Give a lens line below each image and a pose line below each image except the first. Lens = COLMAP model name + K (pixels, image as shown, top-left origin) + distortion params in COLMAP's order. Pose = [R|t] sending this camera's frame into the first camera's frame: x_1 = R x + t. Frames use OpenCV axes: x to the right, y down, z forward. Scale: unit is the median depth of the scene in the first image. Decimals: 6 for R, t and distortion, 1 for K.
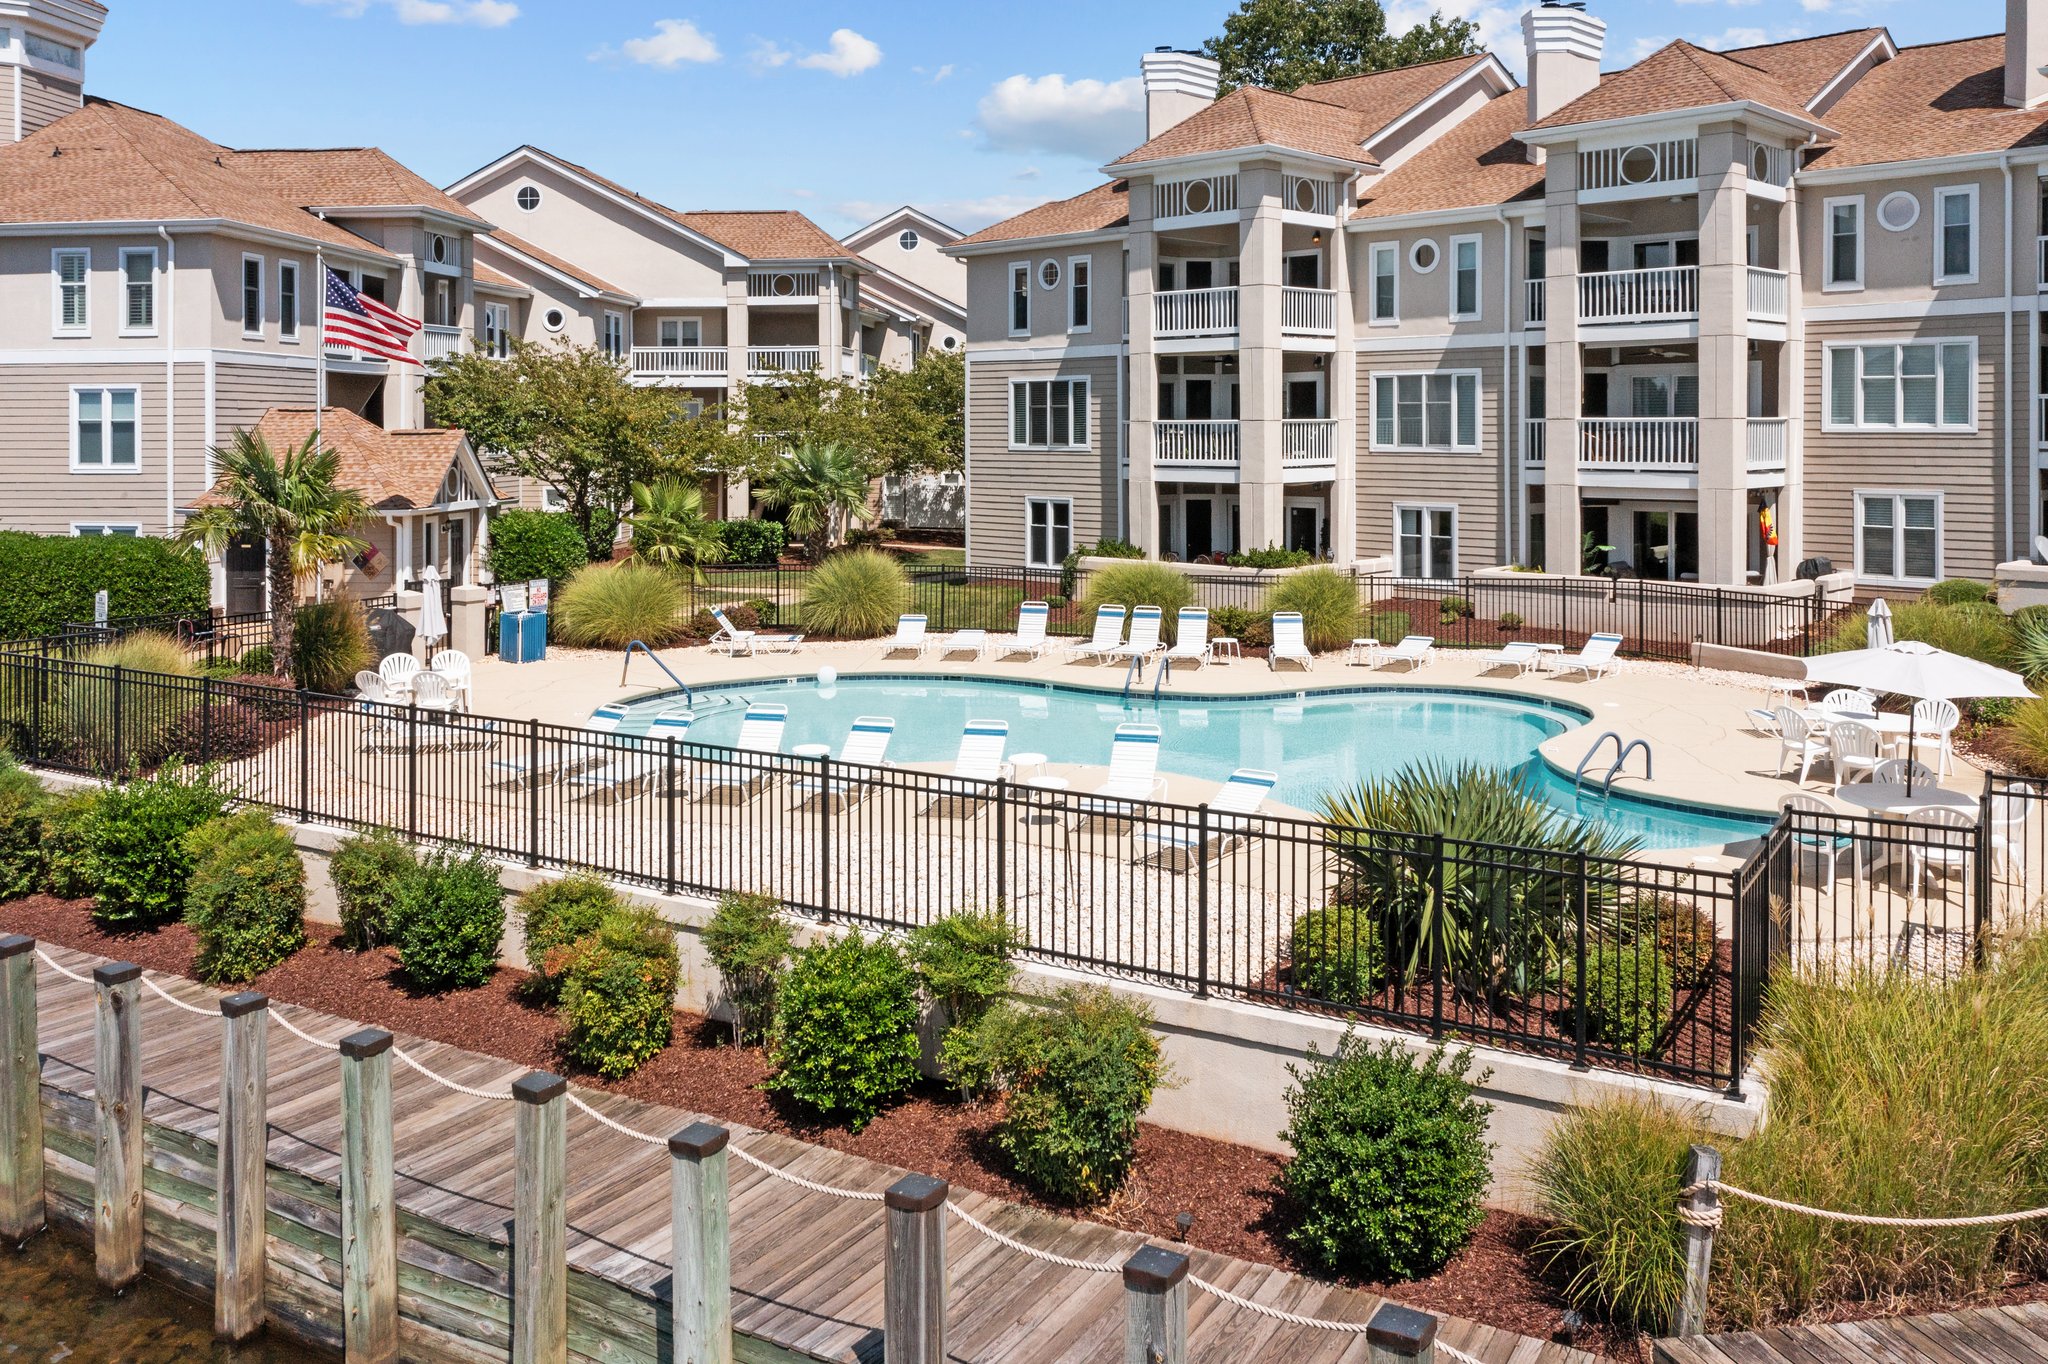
lens RADIAL K [[1668.0, 0, 997.5], [0, 1668.0, 409.6], [0, 0, 1]] dist [0.002621, 0.001183]
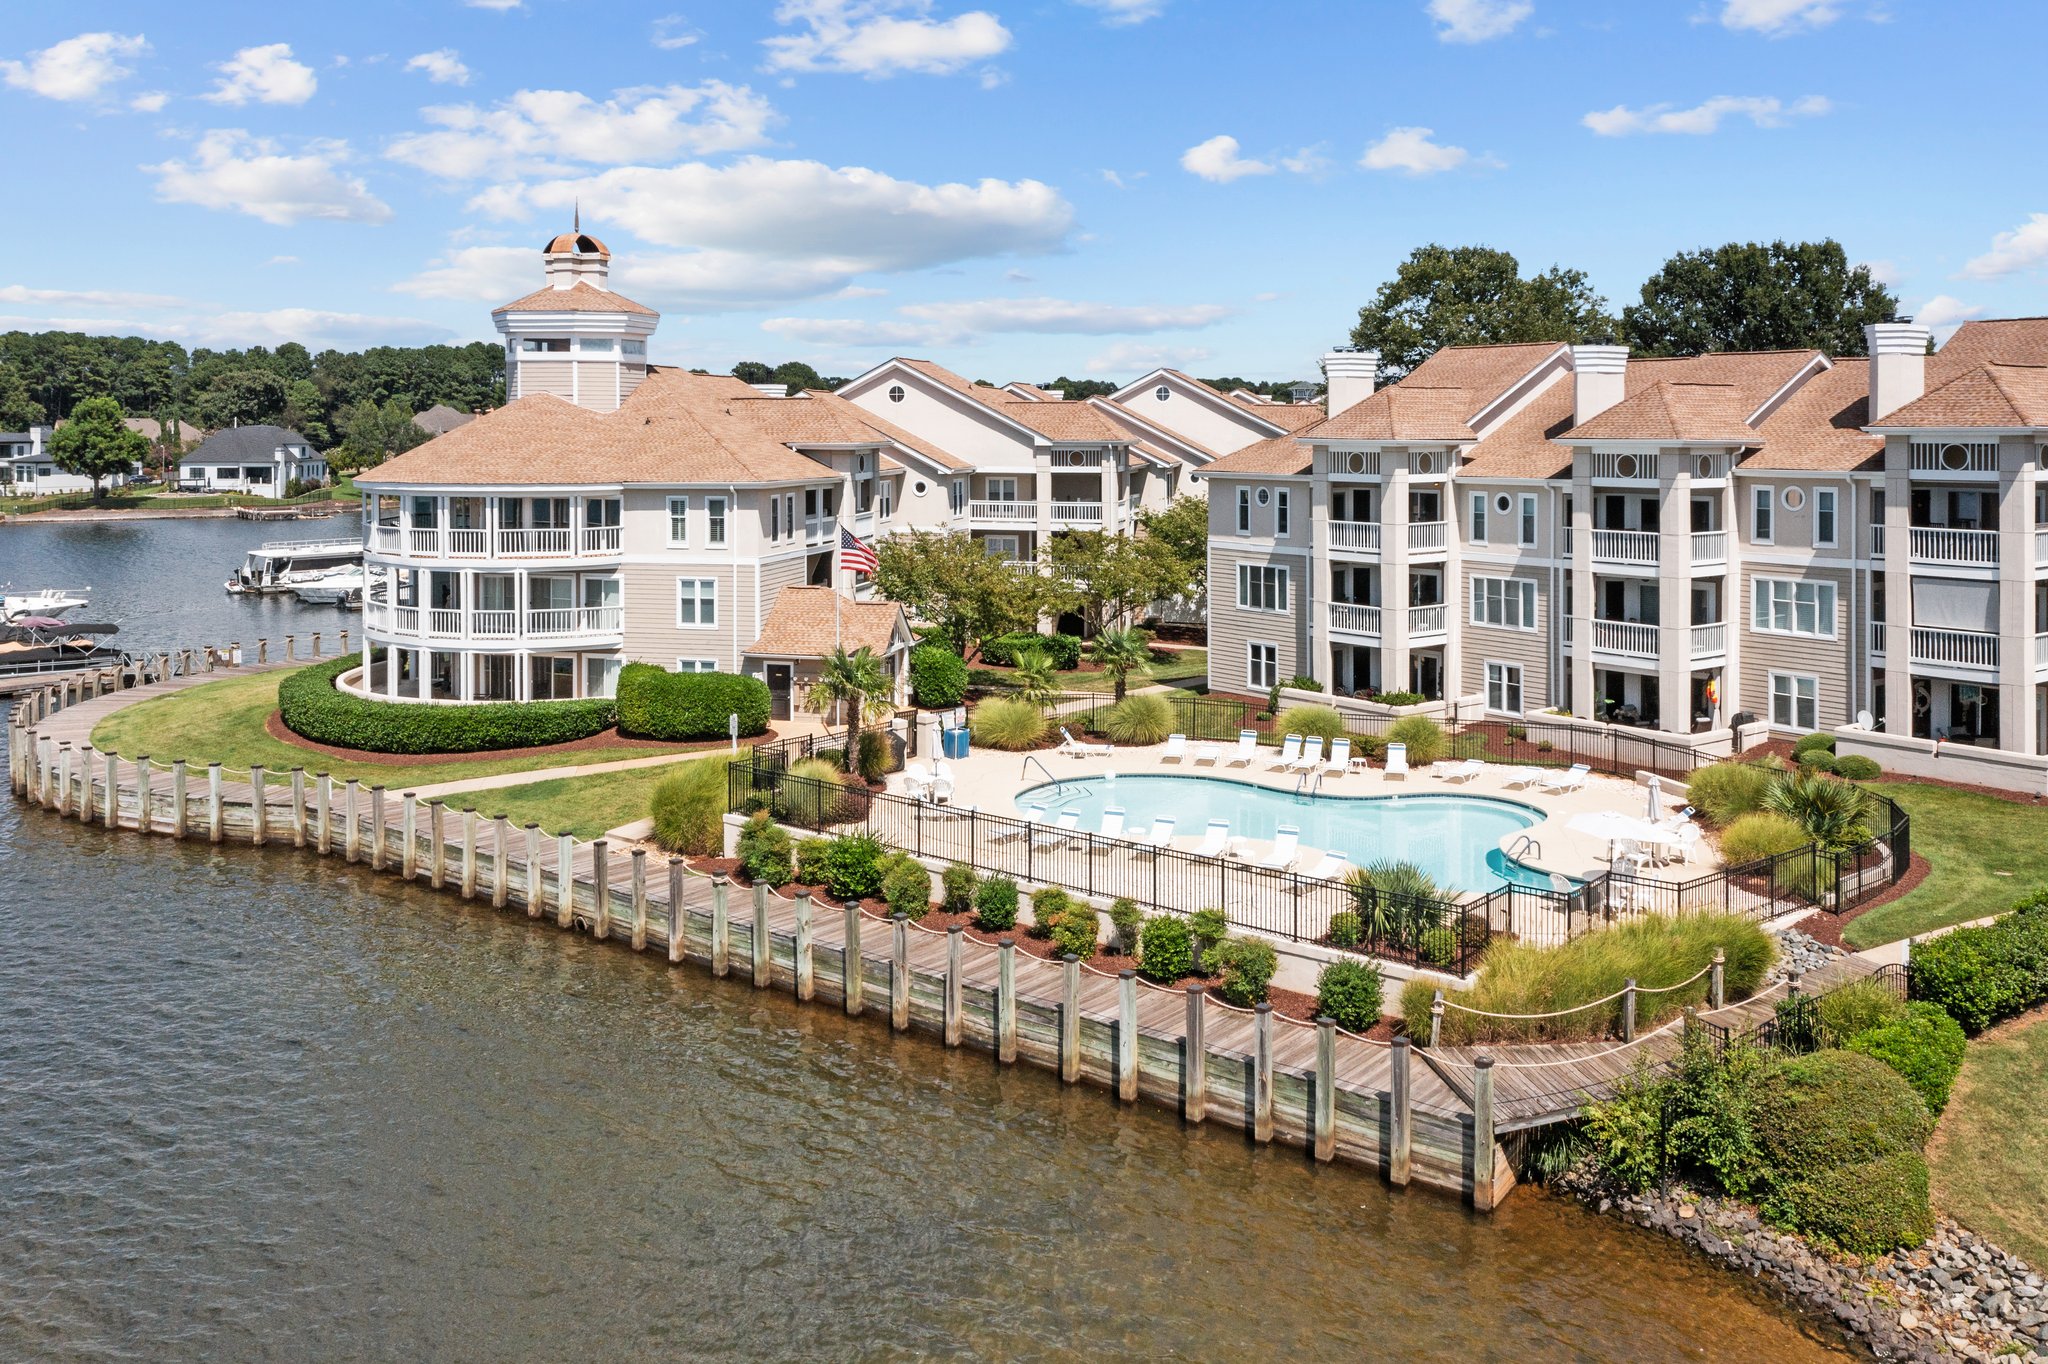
lens RADIAL K [[1638.5, 0, 1004.4], [0, 1638.5, 405.5], [0, 0, 1]] dist [0.005842, 0.005166]
pose [[0.990044, -0.000252, -0.140761, 0.009375], [-0.000633, 0.999980, -0.006243, -0.179471], [0.140759, 0.006270, 0.990024, -0.608345]]
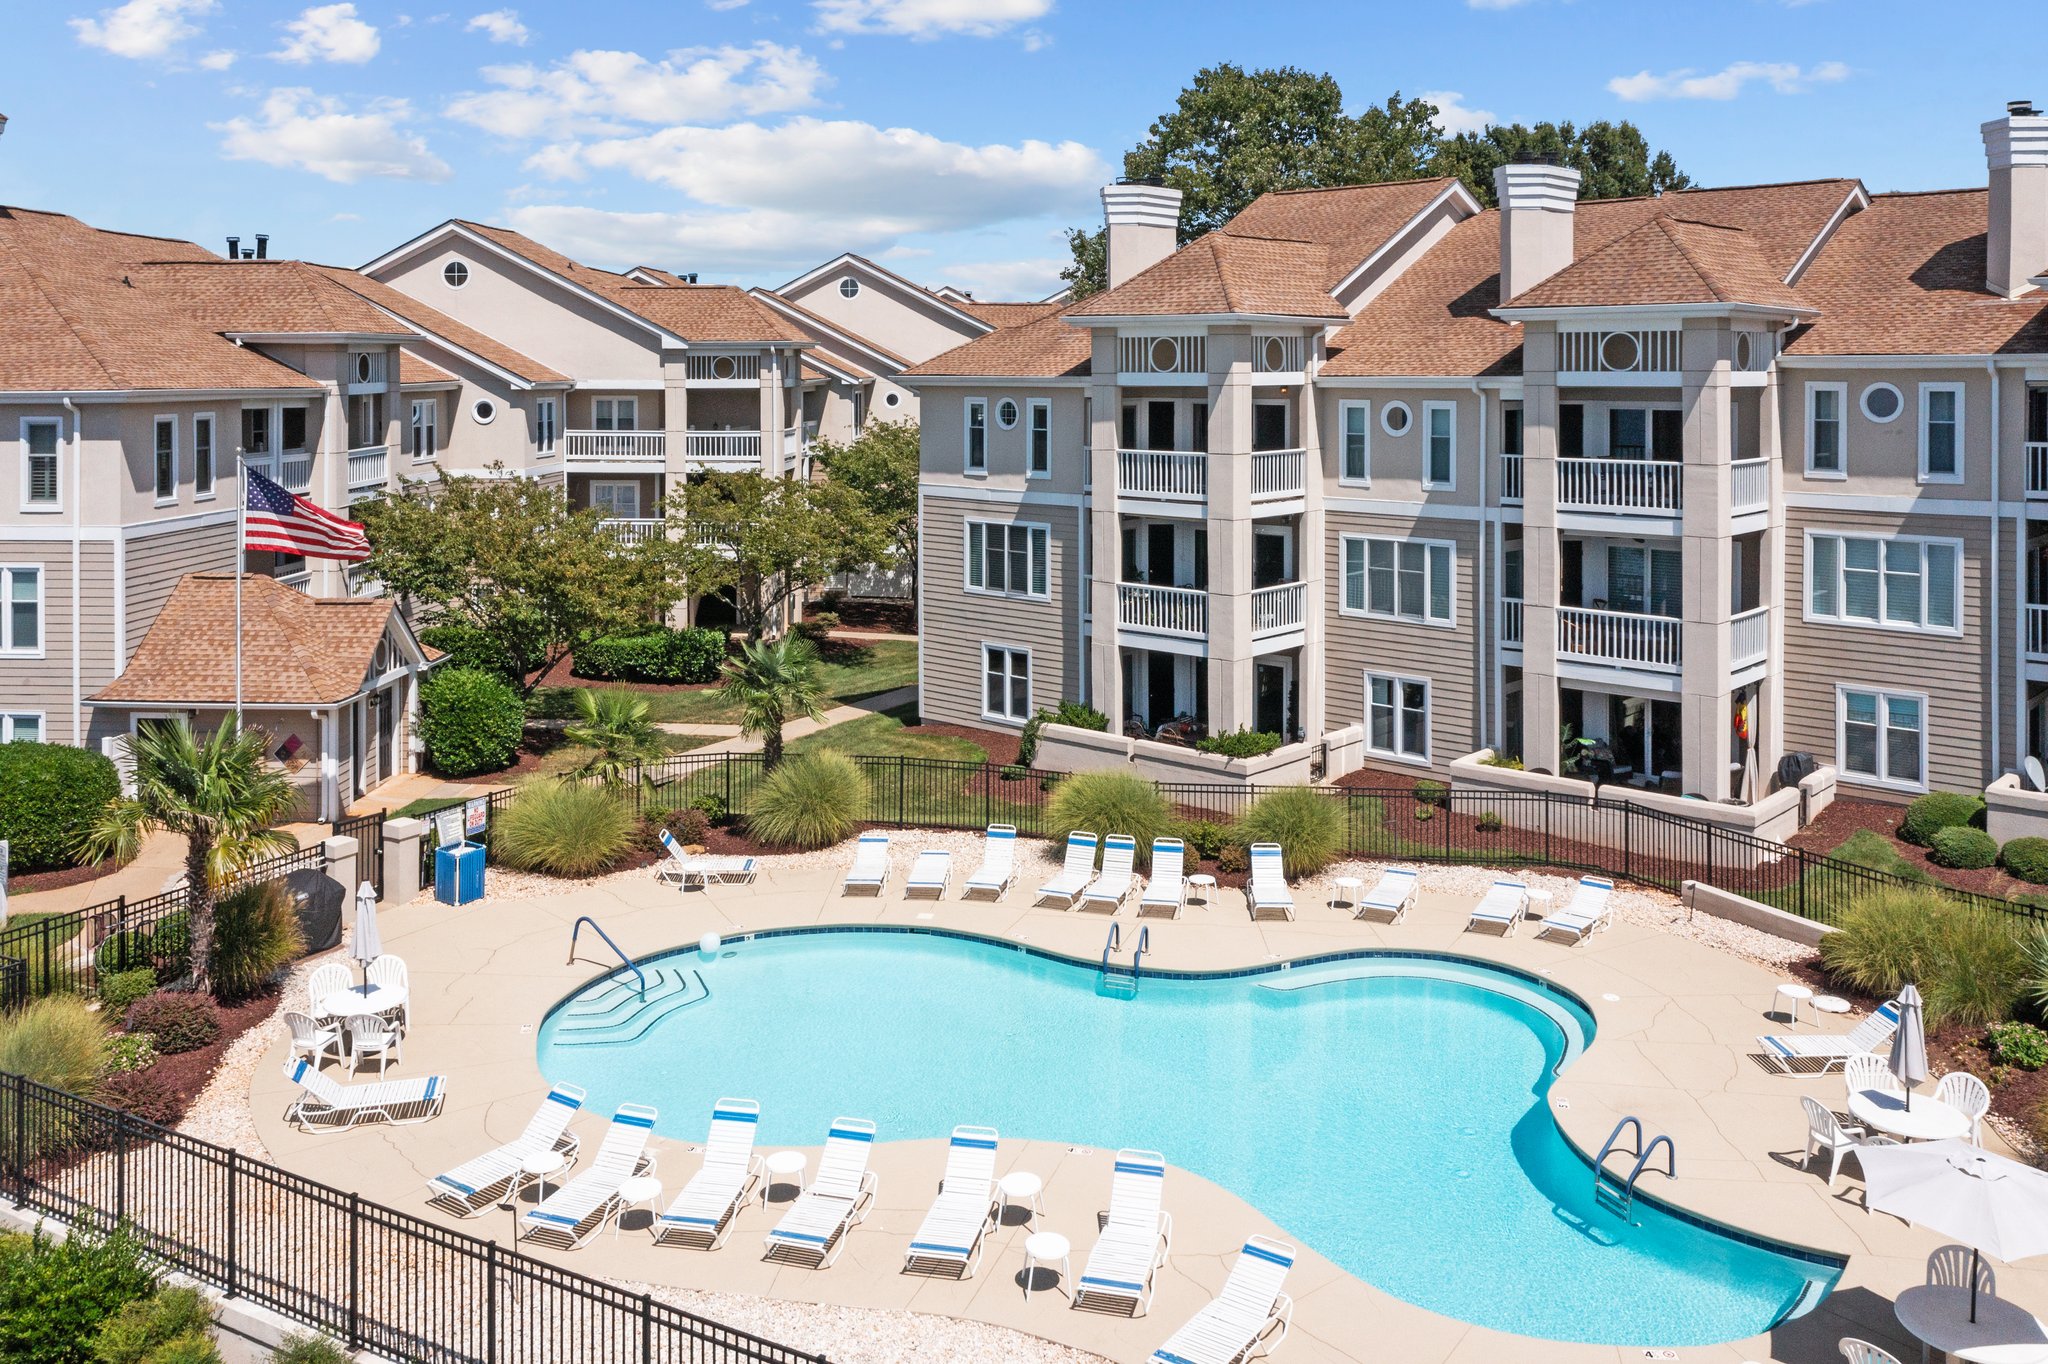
lens RADIAL K [[1682.6, 0, 996.1], [0, 1682.6, 362.8], [0, 0, 1]] dist [0.003784, 0.003334]
pose [[0.999131, 0.000513, 0.041685, -0.018388], [-0.000688, 0.999991, 0.004183, -0.132373], [-0.041682, -0.004208, 0.999122, 0.032127]]
